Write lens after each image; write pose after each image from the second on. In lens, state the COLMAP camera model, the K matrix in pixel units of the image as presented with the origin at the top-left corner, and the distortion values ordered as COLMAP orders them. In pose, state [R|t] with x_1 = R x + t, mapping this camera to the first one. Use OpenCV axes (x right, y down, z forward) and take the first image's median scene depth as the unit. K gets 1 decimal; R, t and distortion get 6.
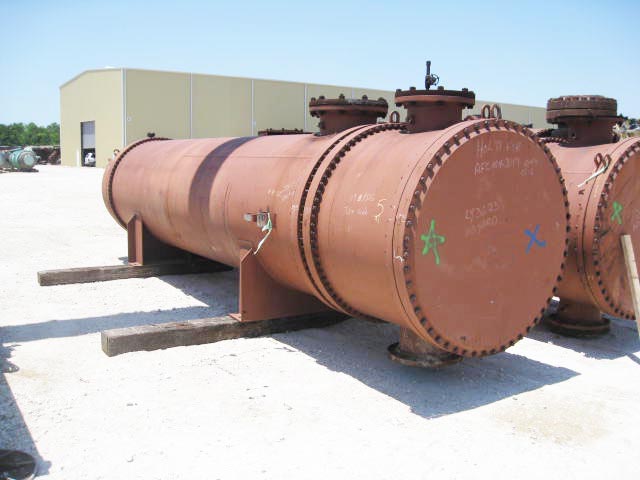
lens RADIAL K [[645.0, 0, 319.8], [0, 645.0, 242.0], [0, 0, 1]] dist [-0.124717, 0.000000]
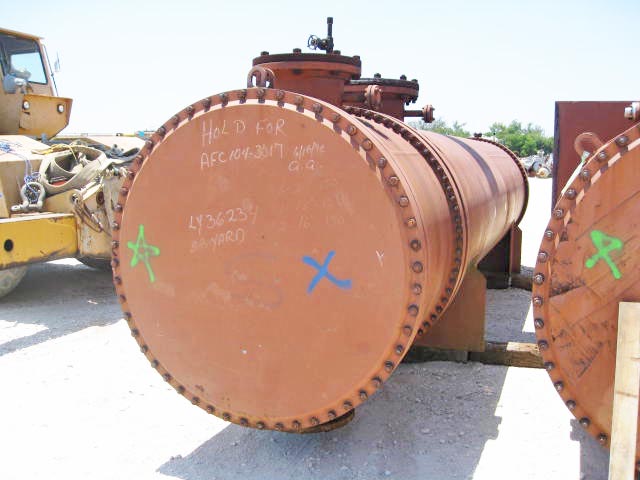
lens RADIAL K [[645.0, 0, 319.6], [0, 645.0, 239.1], [0, 0, 1]] dist [-0.124717, 0.000000]
pose [[0.610028, 0.089932, -0.787260, 0.887167], [-0.103292, 0.994086, 0.033520, -0.062554], [0.785619, 0.060870, 0.615710, 0.644792]]
